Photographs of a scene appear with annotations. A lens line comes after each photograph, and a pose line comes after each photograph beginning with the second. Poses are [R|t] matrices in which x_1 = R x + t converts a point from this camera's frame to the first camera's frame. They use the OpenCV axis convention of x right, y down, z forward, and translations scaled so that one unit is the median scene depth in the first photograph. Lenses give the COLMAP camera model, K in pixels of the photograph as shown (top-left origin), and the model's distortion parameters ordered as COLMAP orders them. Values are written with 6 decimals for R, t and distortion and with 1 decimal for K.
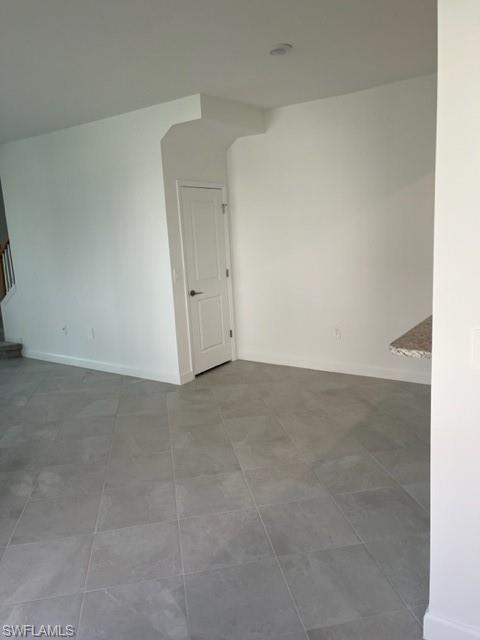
lens RADIAL K [[493.5, 0, 240.6], [0, 493.5, 319.0], [0, 0, 1]] dist [0.008090, 0.004368]
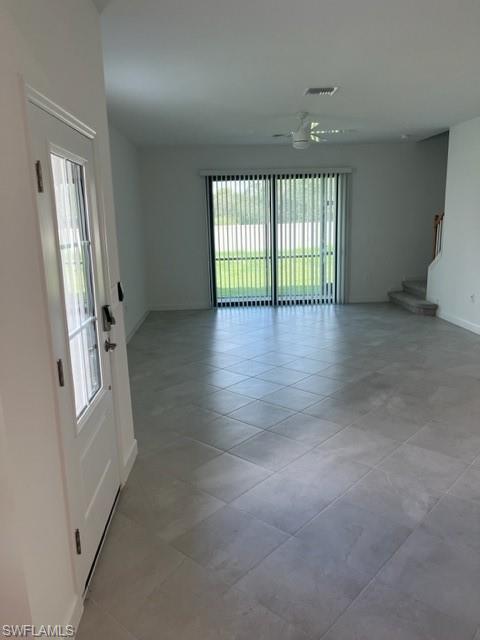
lens RADIAL K [[493.5, 0, 239.0], [0, 493.5, 320.6], [0, 0, 1]] dist [0.008090, 0.004368]
pose [[0.616807, 0.205925, -0.759700, 0.290717], [-0.156860, 0.977970, 0.137733, 0.002400], [0.771326, 0.034212, 0.635520, -0.143052]]
